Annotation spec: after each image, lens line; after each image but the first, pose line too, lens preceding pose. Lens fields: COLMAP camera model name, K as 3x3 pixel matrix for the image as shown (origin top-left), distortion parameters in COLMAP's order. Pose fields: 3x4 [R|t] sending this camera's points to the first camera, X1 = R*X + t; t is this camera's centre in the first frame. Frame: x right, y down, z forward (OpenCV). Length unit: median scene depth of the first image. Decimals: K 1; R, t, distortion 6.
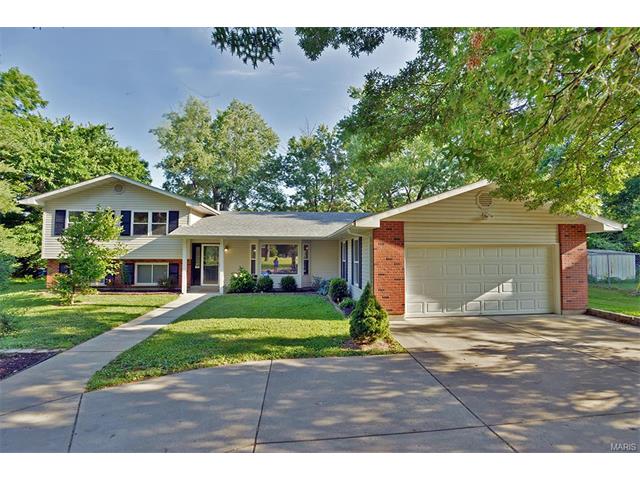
lens RADIAL K [[308.8, 0, 324.3], [0, 308.8, 240.3], [0, 0, 1]] dist [-0.070912, 0.030086]
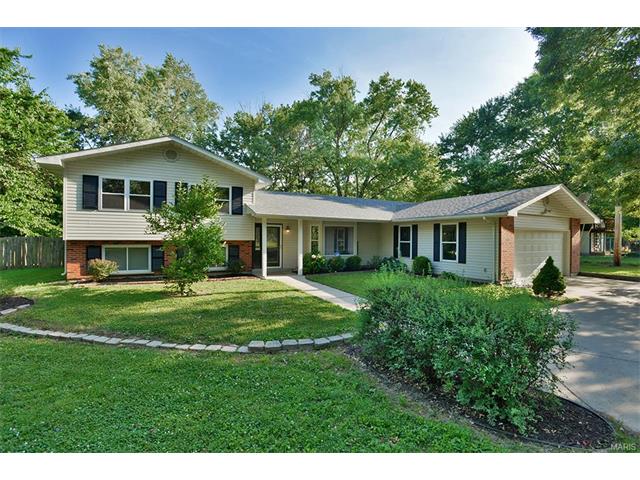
lens RADIAL K [[308.8, 0, 324.3], [0, 308.8, 240.3], [0, 0, 1]] dist [-0.070912, 0.030086]
pose [[0.914729, 0.001634, 0.404065, -0.628503], [-0.023910, 0.998458, 0.050091, 0.009447], [-0.403360, -0.055480, 0.913358, 0.059617]]
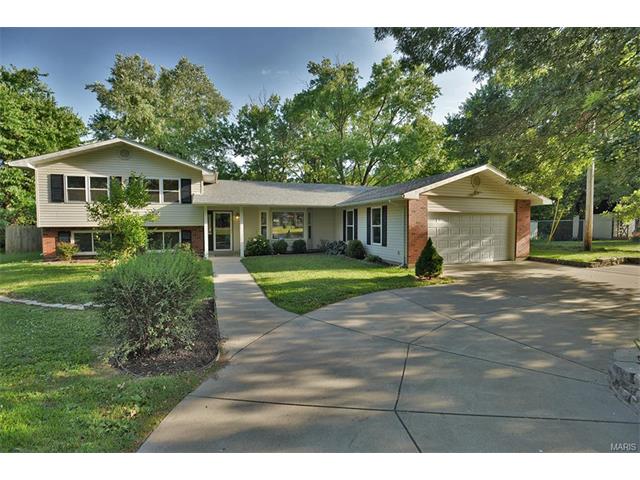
lens RADIAL K [[303.3, 0, 323.9], [0, 303.3, 240.5], [0, 0, 1]] dist [-0.067953, 0.027253]
pose [[0.965186, -0.018300, 0.260925, -0.315180], [-0.007646, 0.995150, 0.098076, 0.007530], [-0.261454, -0.096657, 0.960364, -0.103224]]
